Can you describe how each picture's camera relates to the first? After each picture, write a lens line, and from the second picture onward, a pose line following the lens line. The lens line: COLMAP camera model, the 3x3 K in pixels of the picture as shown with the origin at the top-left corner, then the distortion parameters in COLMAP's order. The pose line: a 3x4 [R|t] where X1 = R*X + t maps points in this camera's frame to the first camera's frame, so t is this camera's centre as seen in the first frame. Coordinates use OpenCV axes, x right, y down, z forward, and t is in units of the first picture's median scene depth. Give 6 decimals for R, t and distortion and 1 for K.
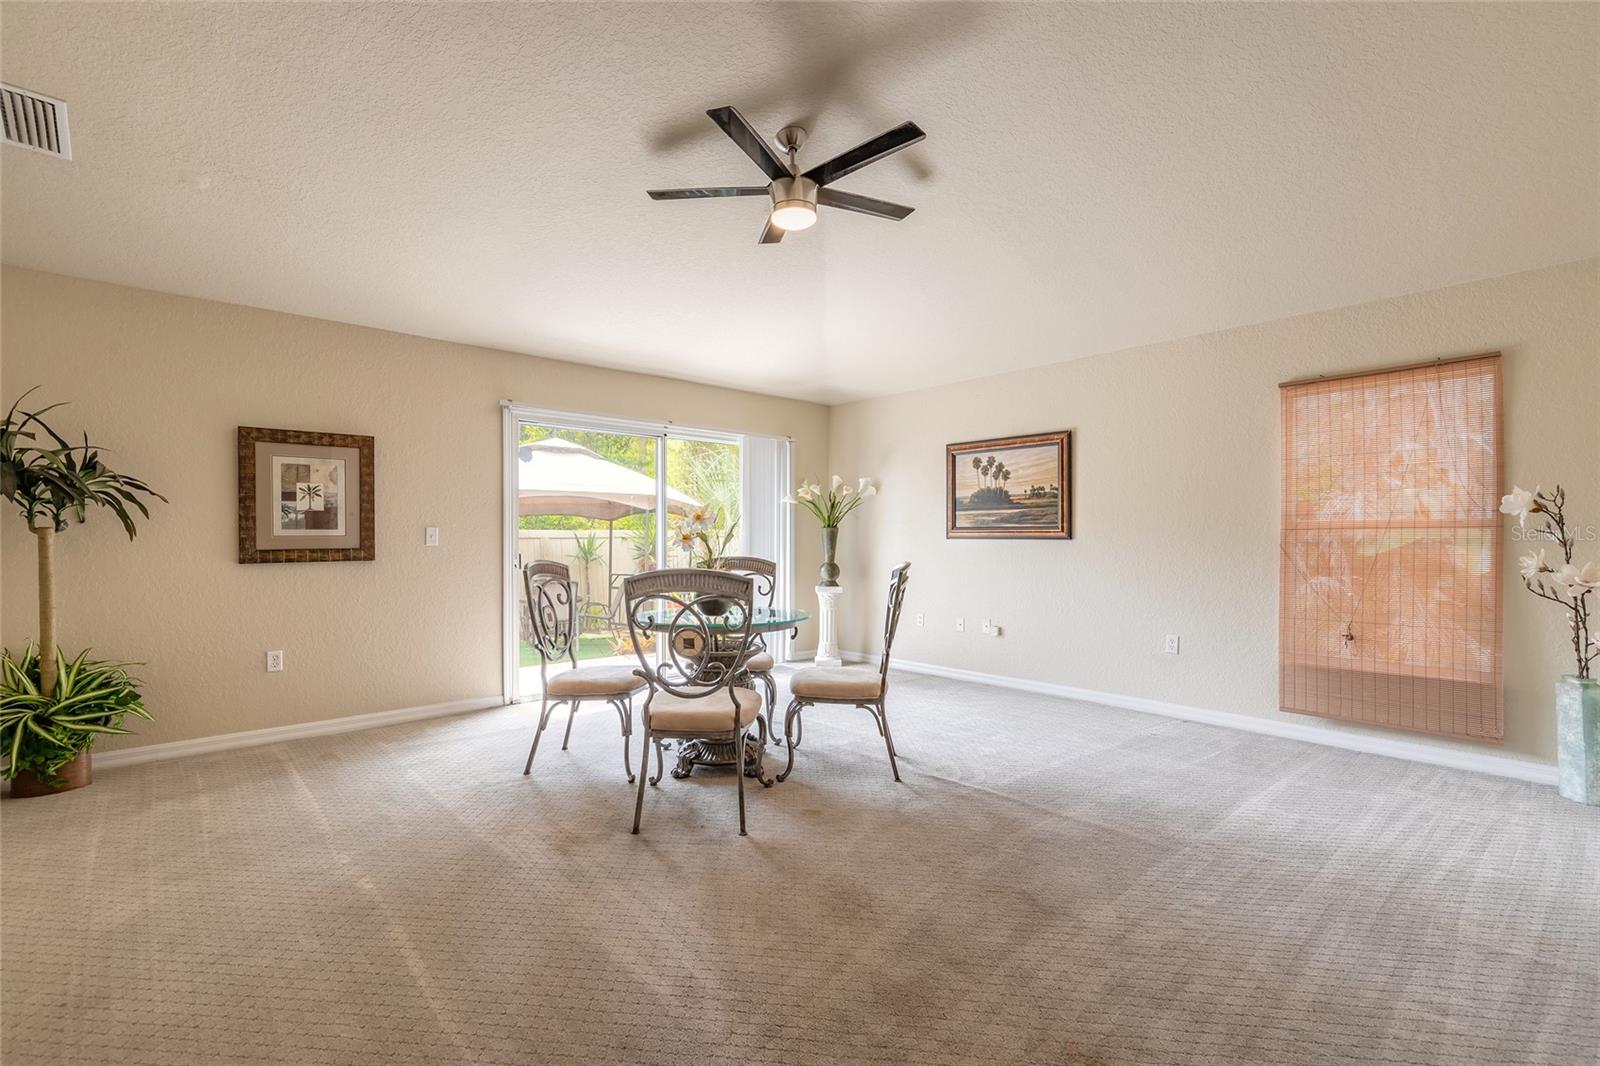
lens RADIAL K [[719.2, 0, 802.7], [0, 719.2, 540.1], [0, 0, 1]] dist [0.002976, 0.000038]
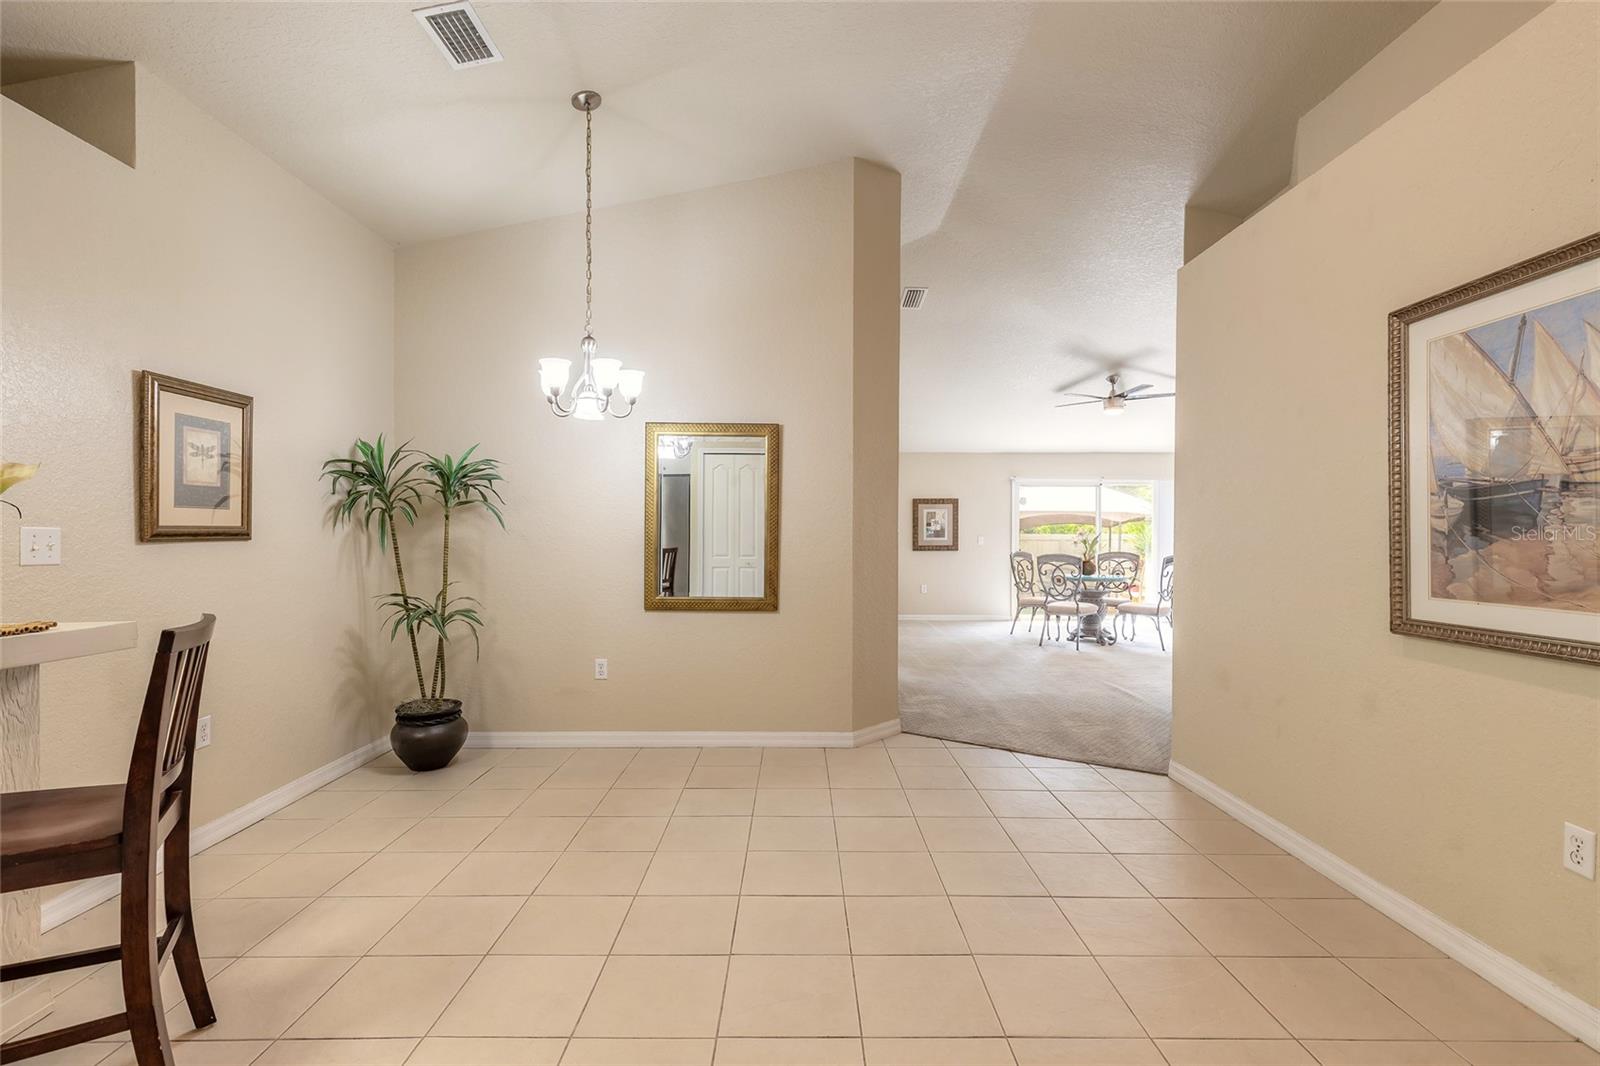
lens RADIAL K [[732.6, 0, 796.8], [0, 732.6, 537.0], [0, 0, 1]] dist [0.013405, 0.000245]
pose [[0.736687, 0.002311, -0.676230, 0.769053], [-0.005048, 0.999985, -0.002083, -0.010899], [0.676215, 0.004948, 0.736688, -1.355615]]
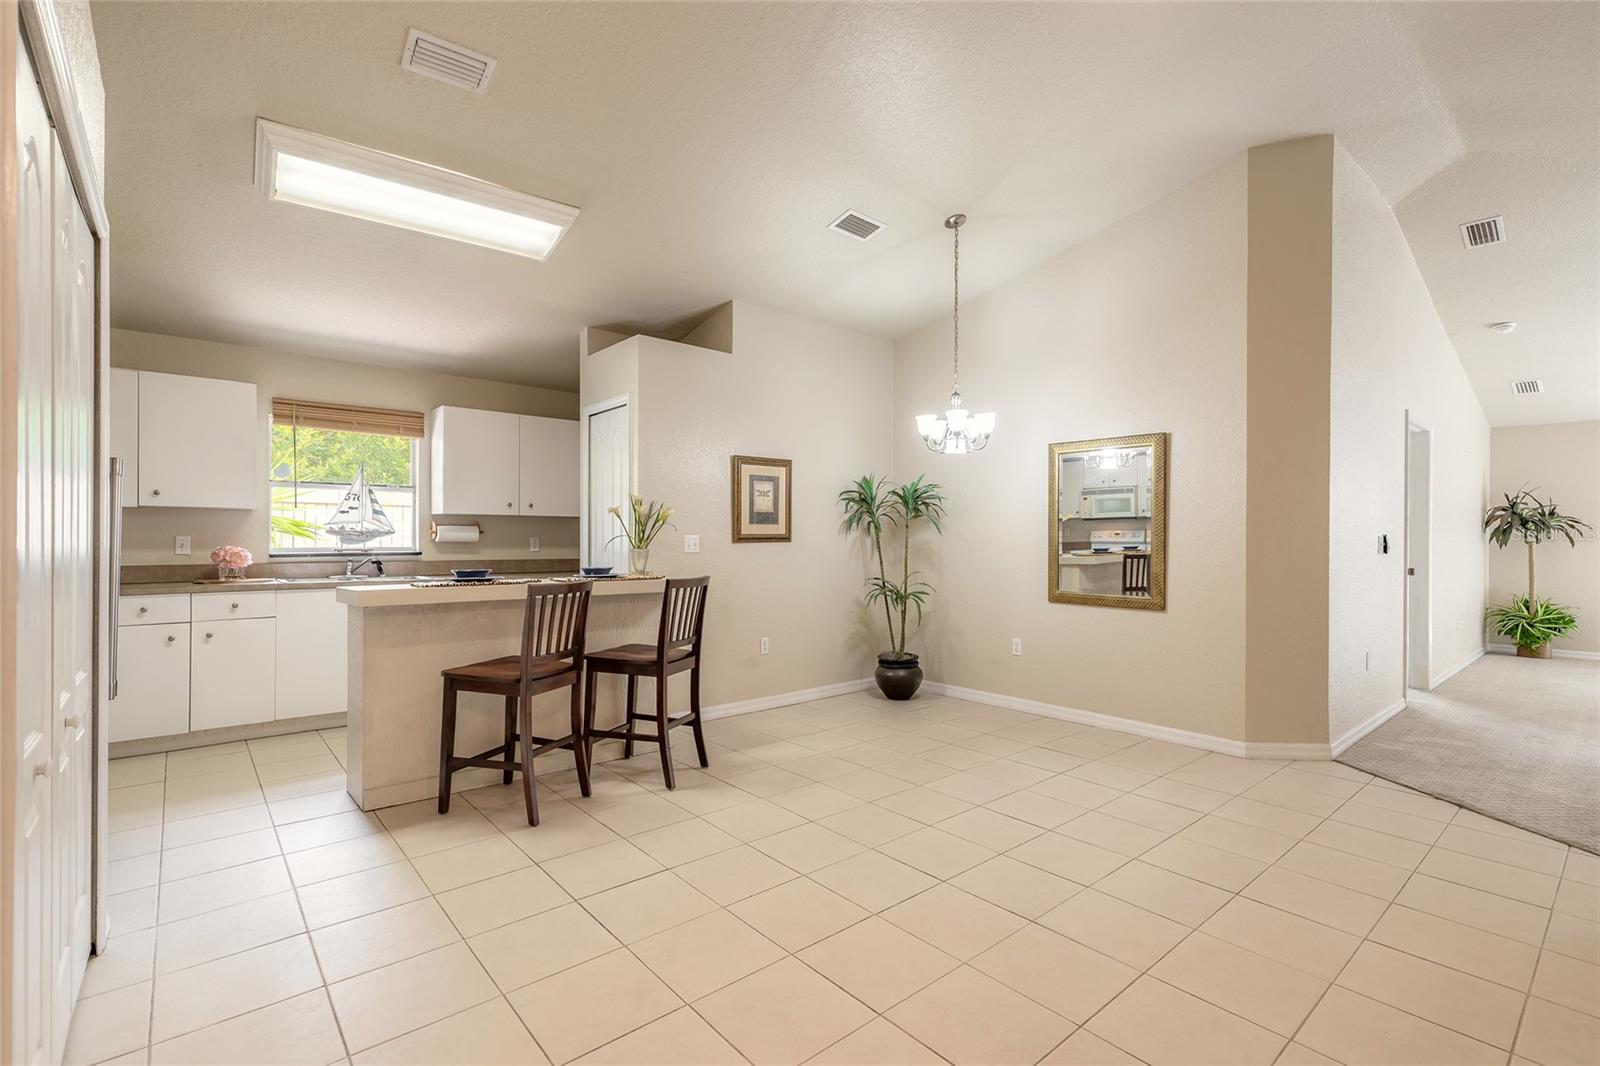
lens RADIAL K [[719.2, 0, 802.7], [0, 719.2, 540.1], [0, 0, 1]] dist [0.002976, 0.000038]
pose [[-0.032490, 0.003629, -0.999465, 1.160125], [-0.006587, 0.999971, 0.003845, -0.014958], [0.999450, 0.006709, -0.032465, -1.093687]]
